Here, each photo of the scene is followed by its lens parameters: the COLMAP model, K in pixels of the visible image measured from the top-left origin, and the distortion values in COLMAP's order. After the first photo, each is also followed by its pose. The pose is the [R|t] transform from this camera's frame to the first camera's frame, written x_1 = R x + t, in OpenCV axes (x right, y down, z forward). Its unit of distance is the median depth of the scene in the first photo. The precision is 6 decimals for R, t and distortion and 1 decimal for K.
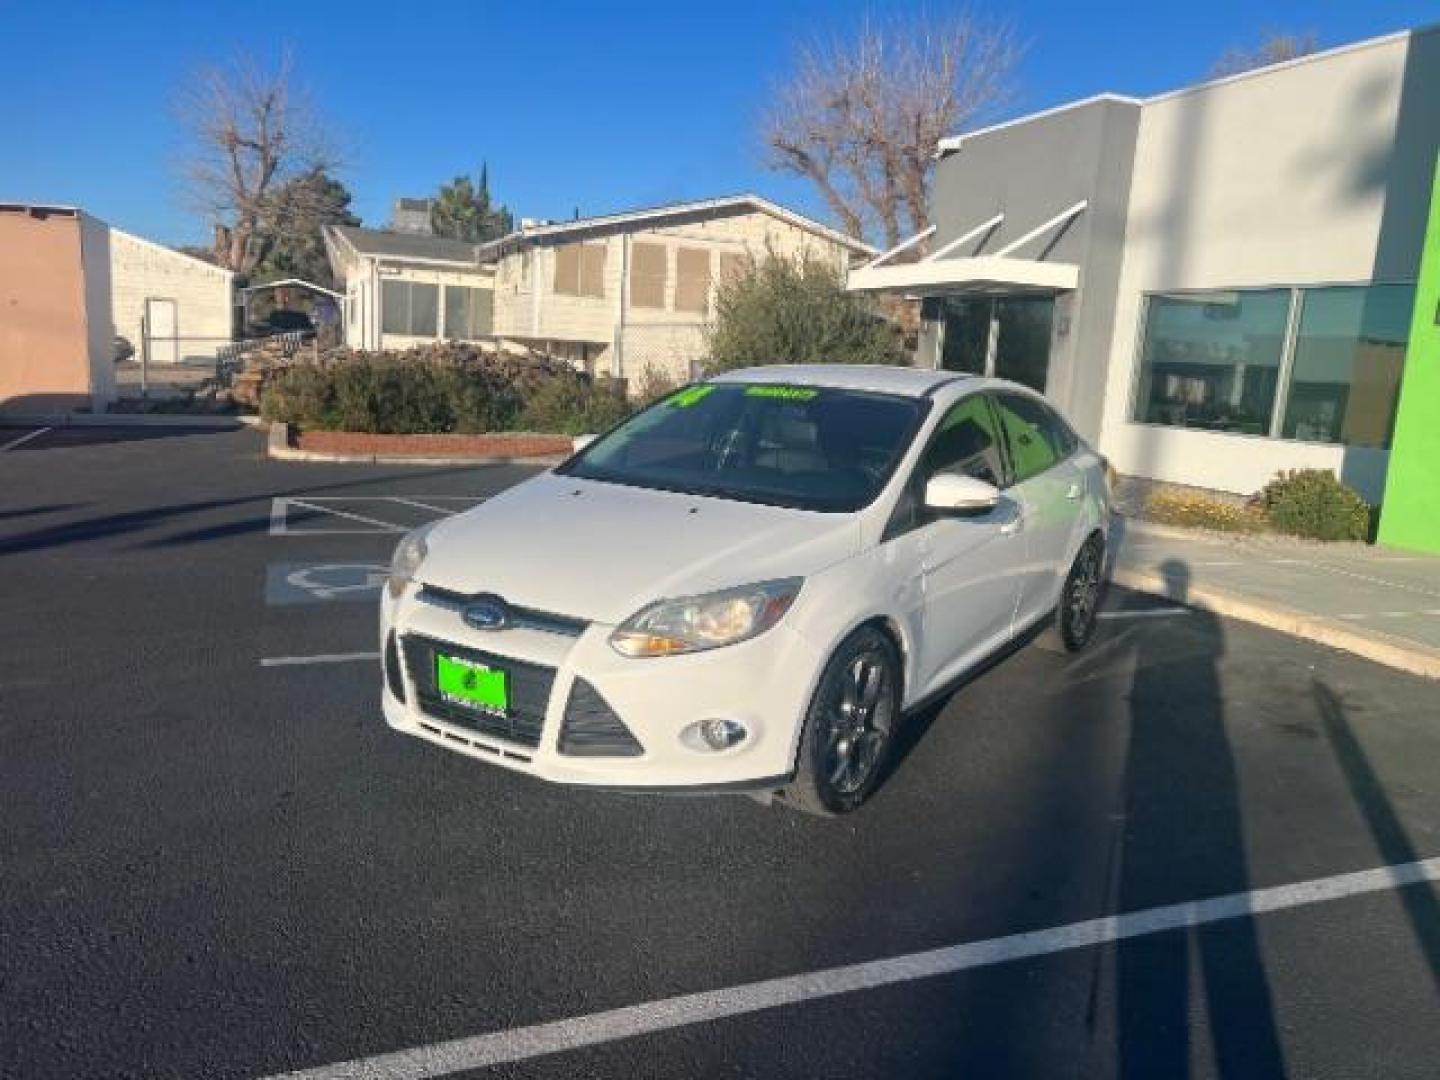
lens RADIAL K [[1074.7, 0, 720.0], [0, 1074.7, 540.0], [0, 0, 1]] dist [0.043308, -0.059067]
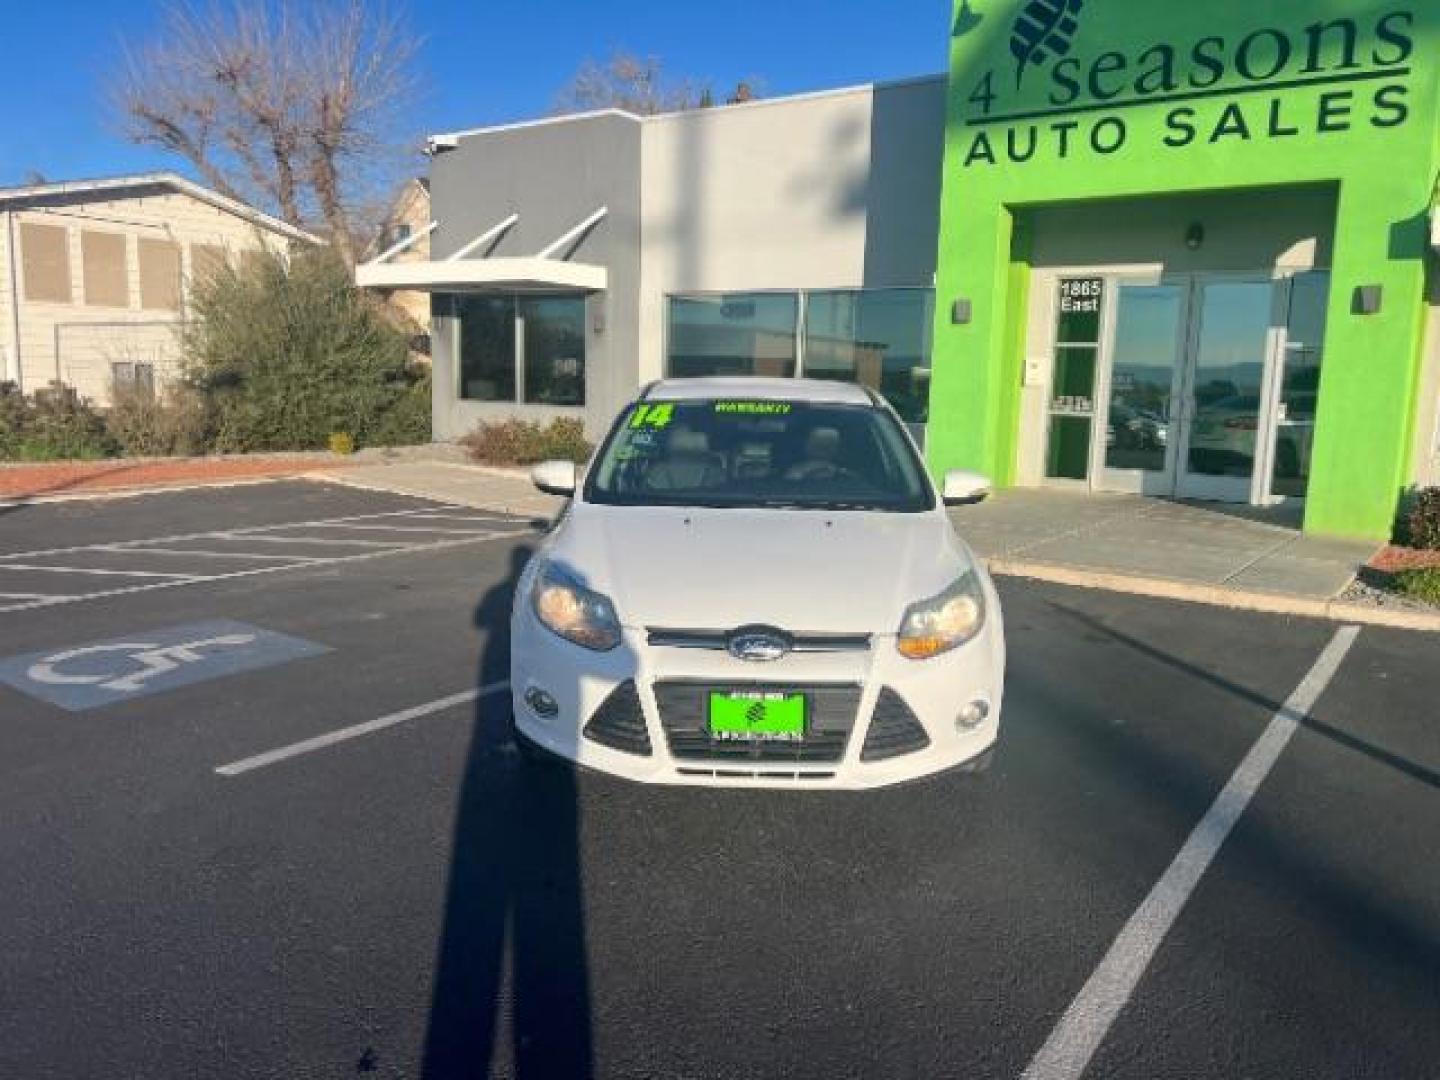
lens RADIAL K [[1074.7, 0, 720.0], [0, 1074.7, 540.0], [0, 0, 1]] dist [0.043308, -0.059067]
pose [[0.844171, -0.116347, 0.523296, -0.161812], [0.111403, 0.992927, 0.041049, -0.015929], [-0.524370, 0.023644, 0.851162, 0.032704]]
